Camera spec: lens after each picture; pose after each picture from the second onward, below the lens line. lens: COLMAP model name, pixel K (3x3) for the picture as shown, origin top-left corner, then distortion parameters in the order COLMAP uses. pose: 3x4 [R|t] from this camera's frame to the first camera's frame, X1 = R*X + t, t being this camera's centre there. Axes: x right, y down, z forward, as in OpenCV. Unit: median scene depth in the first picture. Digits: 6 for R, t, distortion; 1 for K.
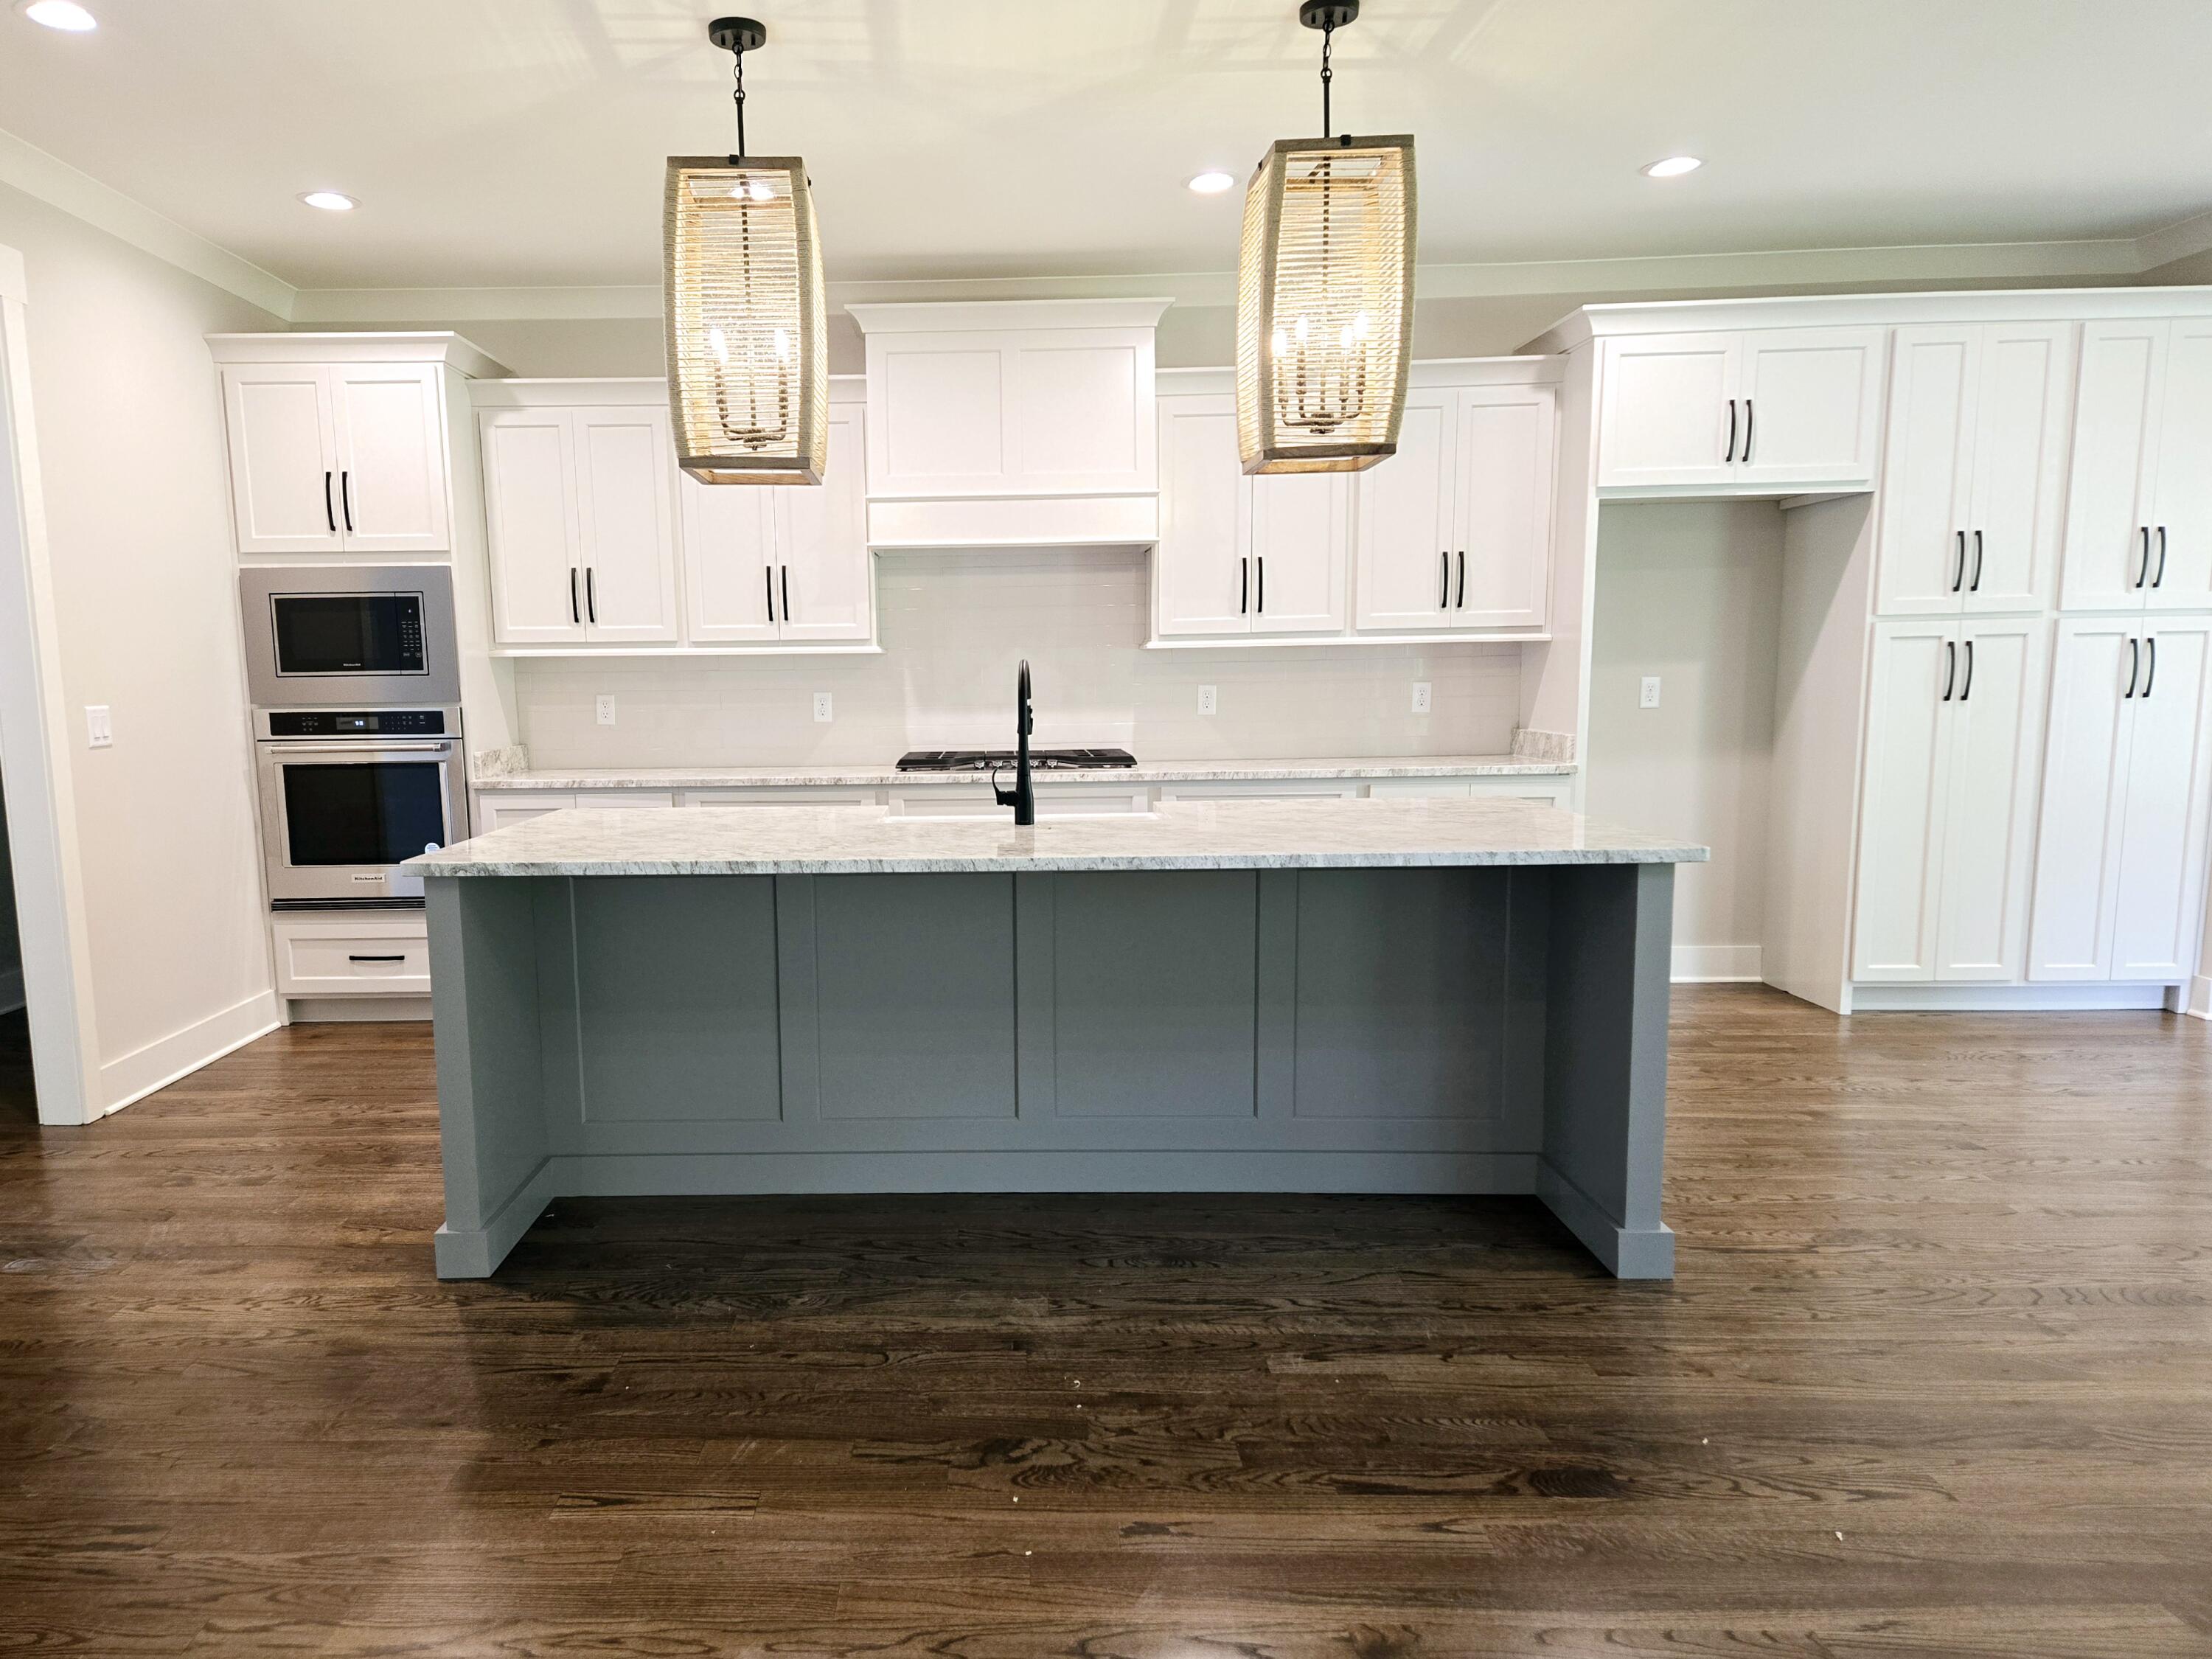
lens RADIAL K [[1483.4, 0, 969.9], [0, 1483.4, 841.4], [0, 0, 1]] dist [0.085698, -0.065715]
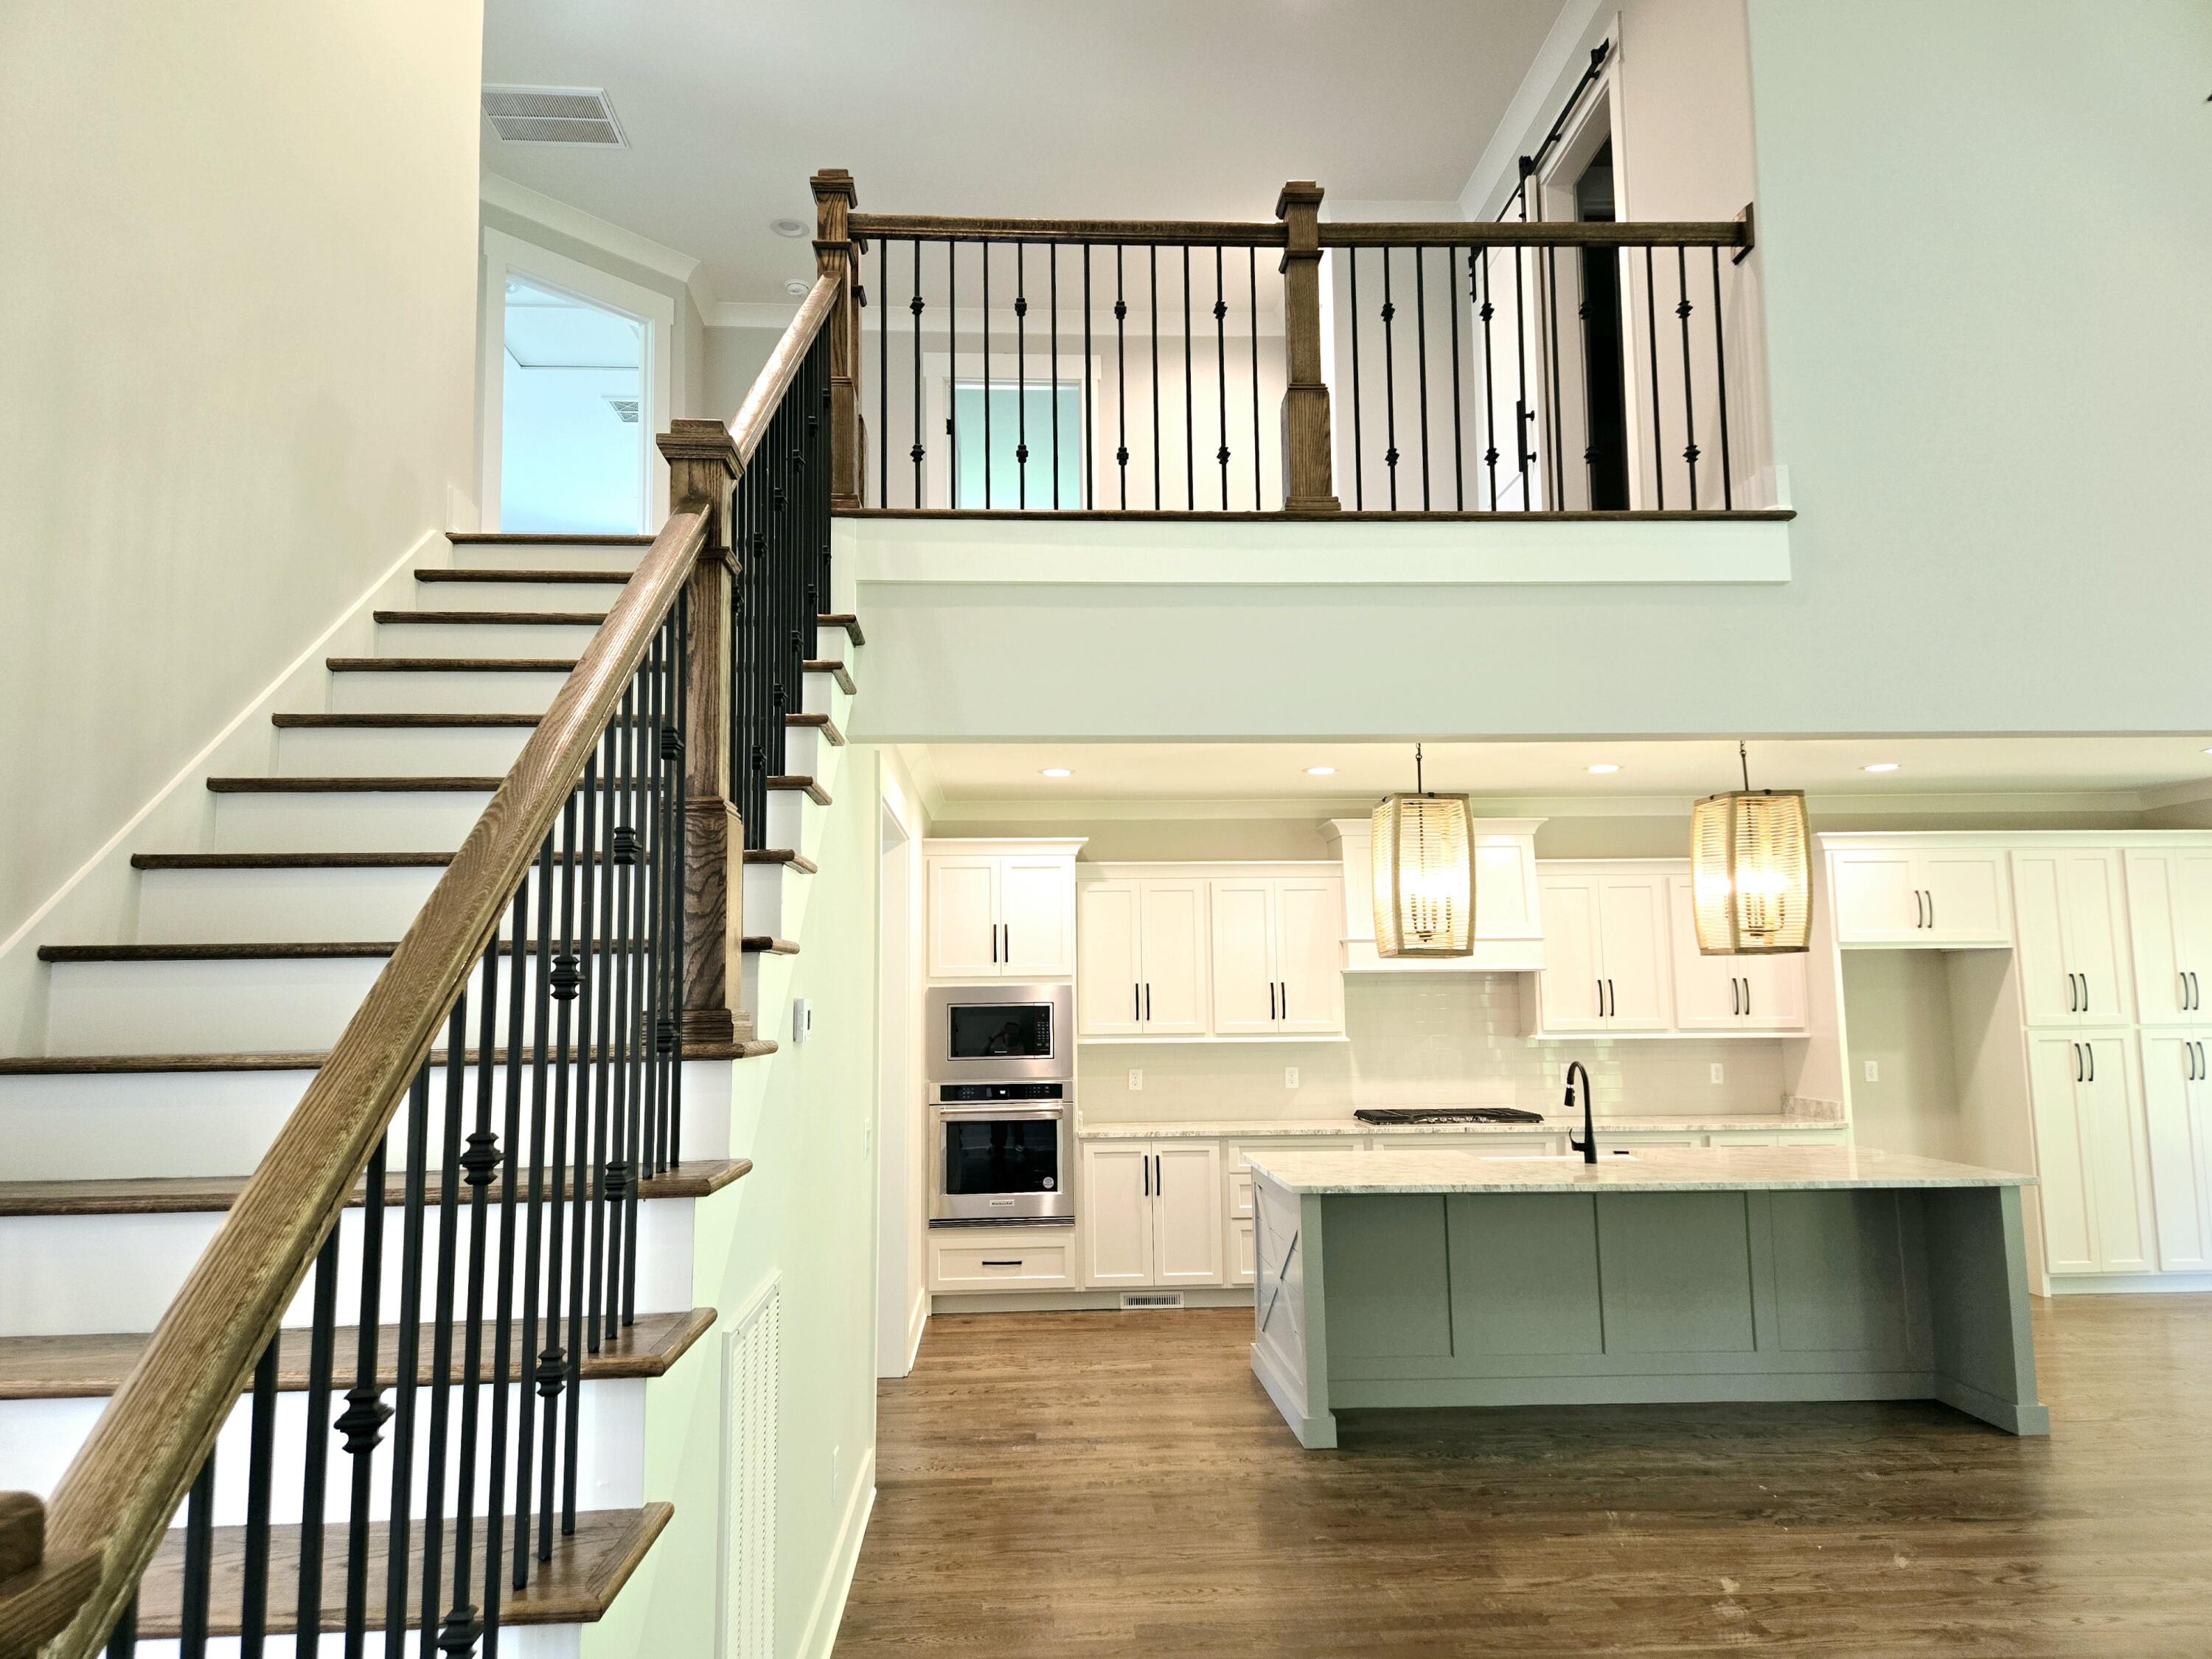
lens RADIAL K [[1403.0, 0, 1081.8], [0, 1403.0, 839.4], [0, 0, 1]] dist [0.084781, -0.069077]
pose [[0.998916, 0.004334, 0.046354, -0.437708], [0.006649, 0.972172, -0.234172, 0.003528], [-0.046079, 0.234226, 0.971089, -0.428816]]
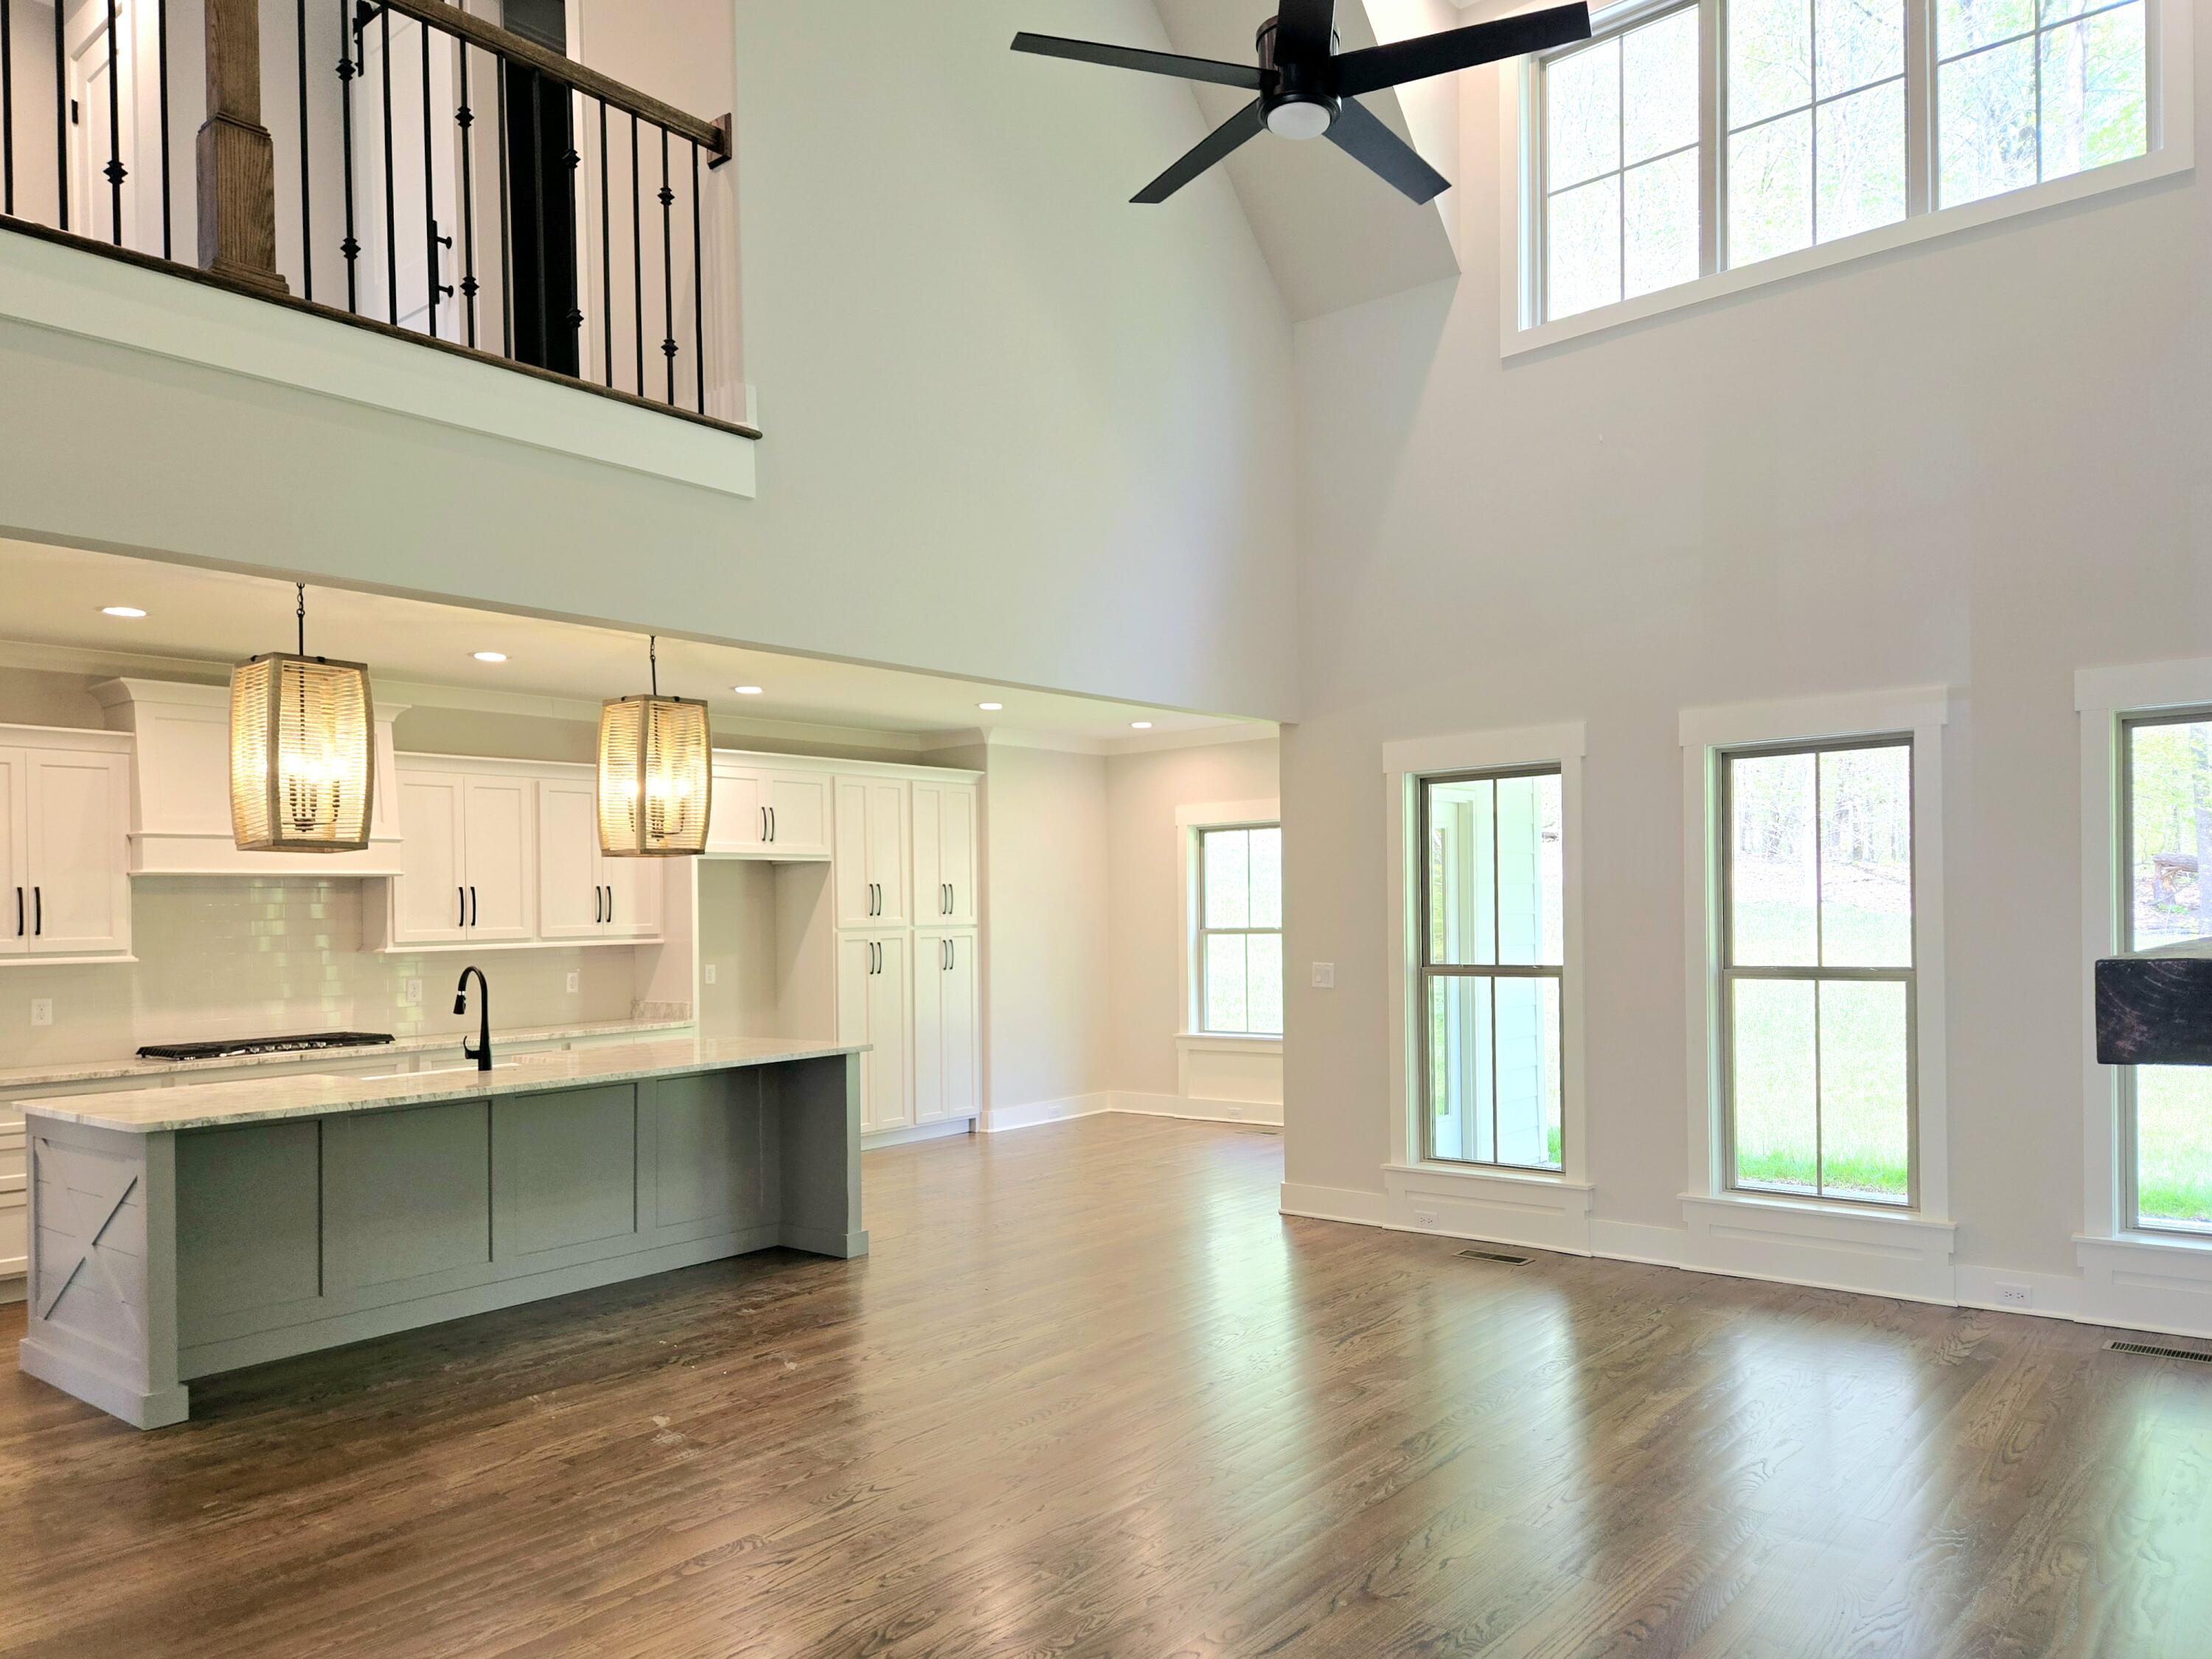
lens RADIAL K [[1523.3, 0, 1165.5], [0, 1523.3, 906.8], [0, 0, 1]] dist [0.091246, -0.080628]
pose [[0.627971, 0.002529, 0.778233, -0.569344], [0.106940, 0.990228, -0.089510, 0.029349], [-0.770854, 0.139434, 0.621564, -0.431141]]
